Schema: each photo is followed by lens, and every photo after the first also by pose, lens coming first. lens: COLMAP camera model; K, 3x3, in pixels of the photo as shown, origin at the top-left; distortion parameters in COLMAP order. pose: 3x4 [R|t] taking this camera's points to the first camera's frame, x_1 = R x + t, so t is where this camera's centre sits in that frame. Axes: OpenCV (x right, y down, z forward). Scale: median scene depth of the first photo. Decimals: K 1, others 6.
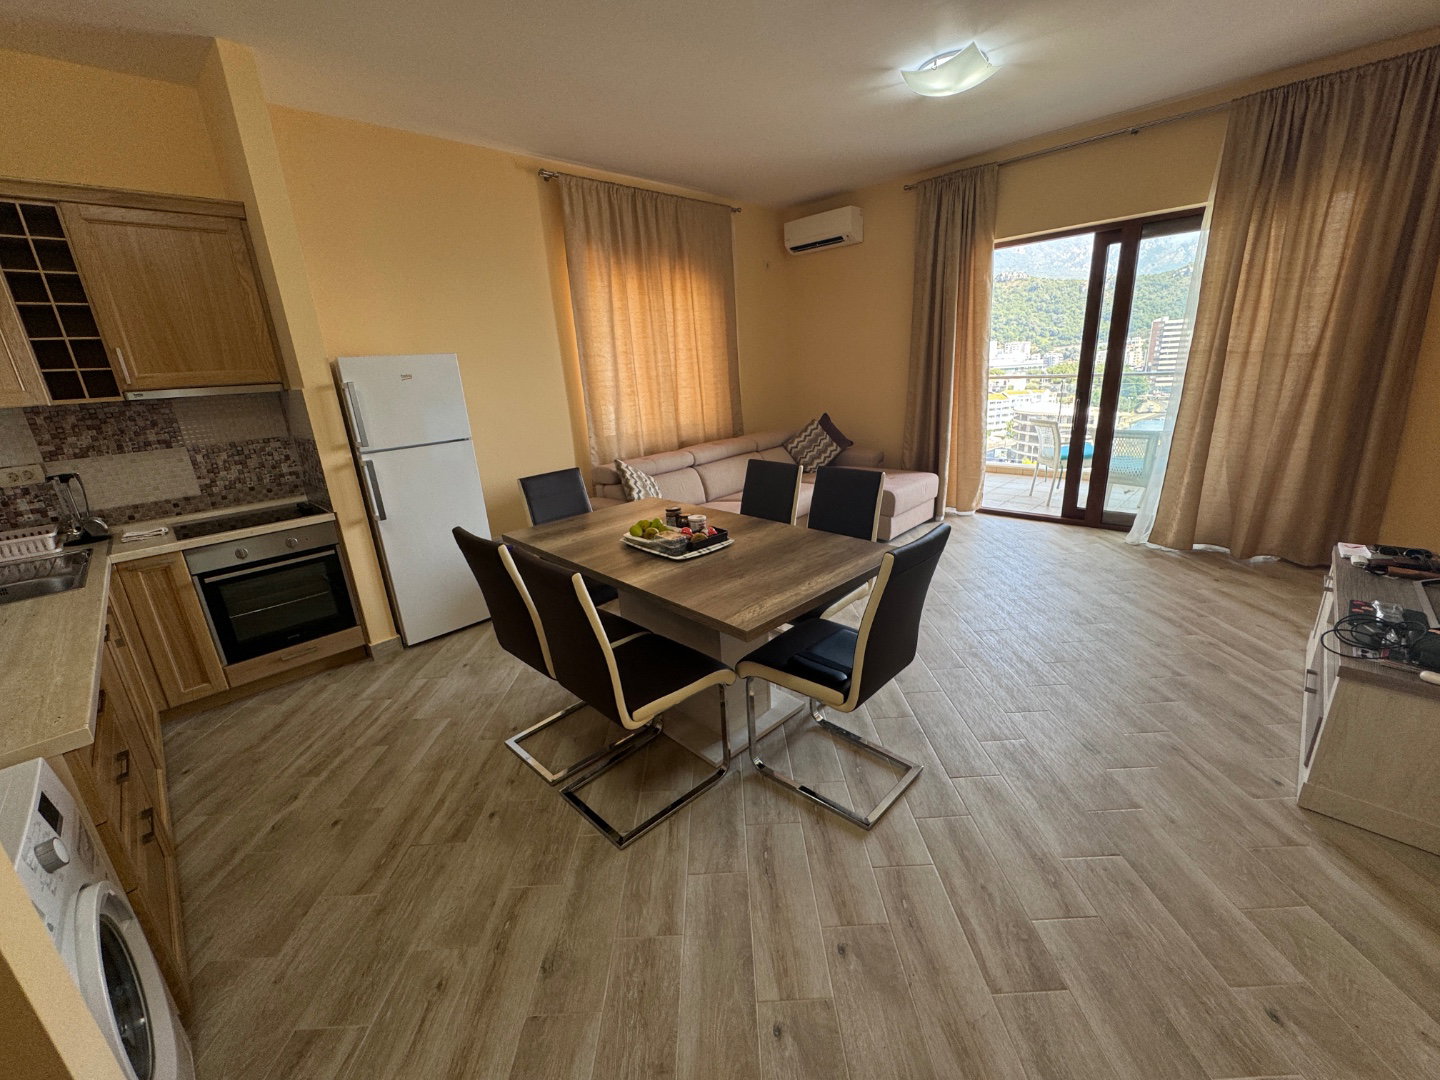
lens RADIAL K [[581.6, 0, 722.7], [0, 581.6, 537.6], [0, 0, 1]] dist [-0.001018, -0.001469]
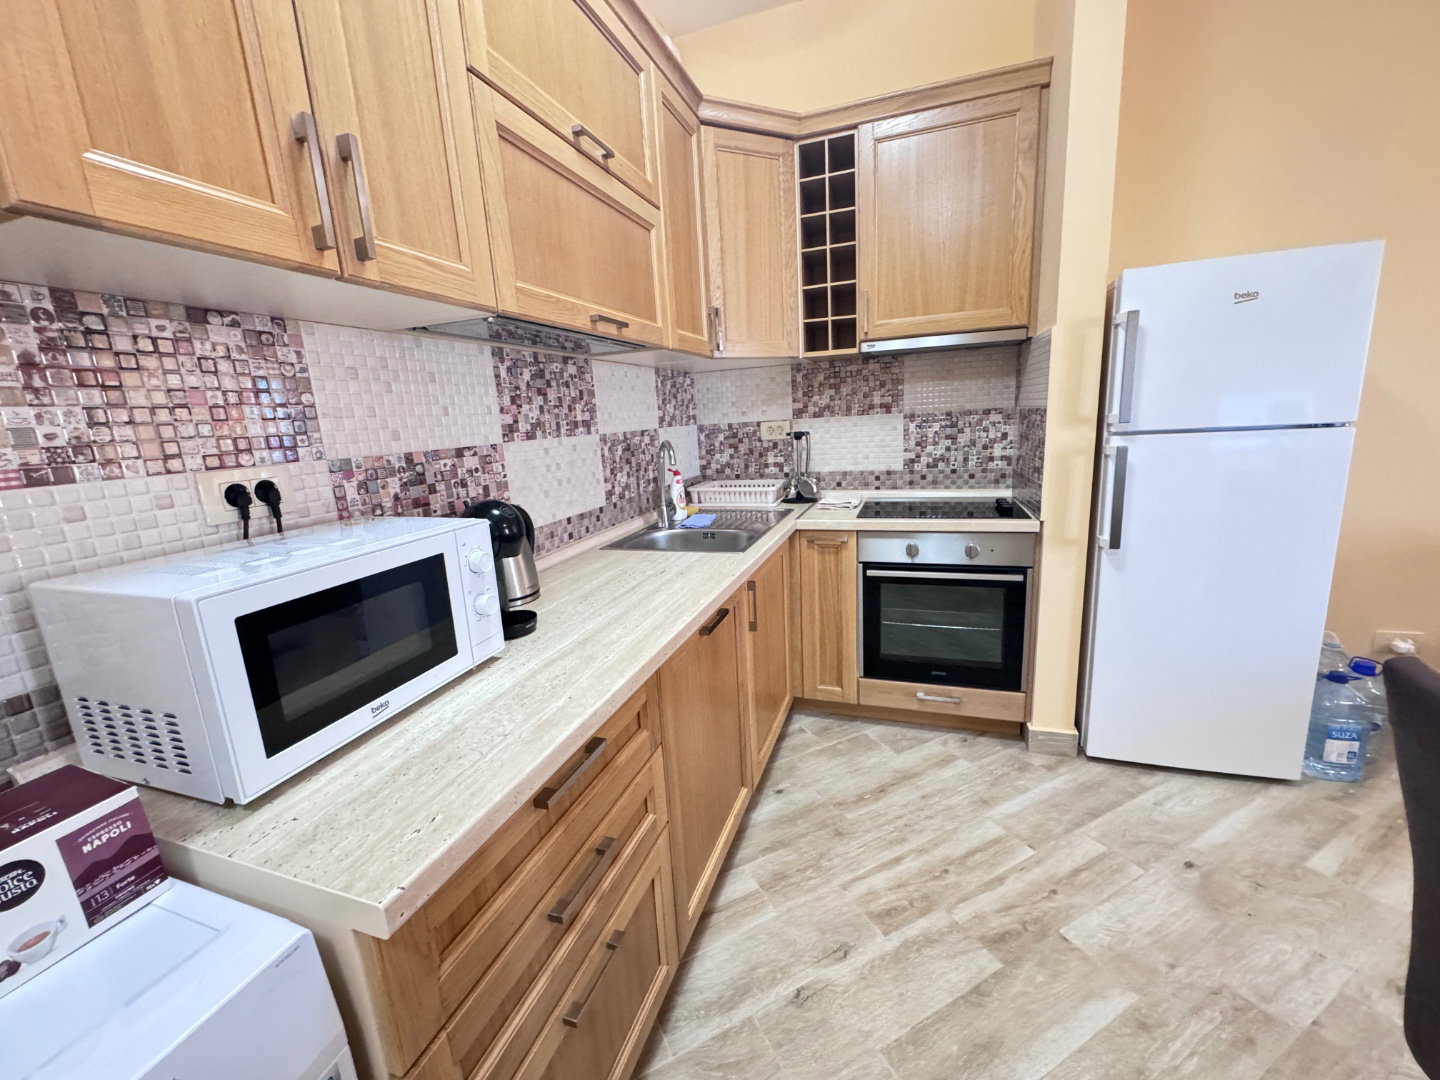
lens RADIAL K [[581.6, 0, 715.8], [0, 581.6, 539.5], [0, 0, 1]] dist [-0.001018, -0.001469]
pose [[0.438683, 0.221790, -0.870843, -0.252493], [-0.230184, 0.964468, 0.129681, -0.023194], [0.868661, 0.143565, 0.474148, 0.372984]]
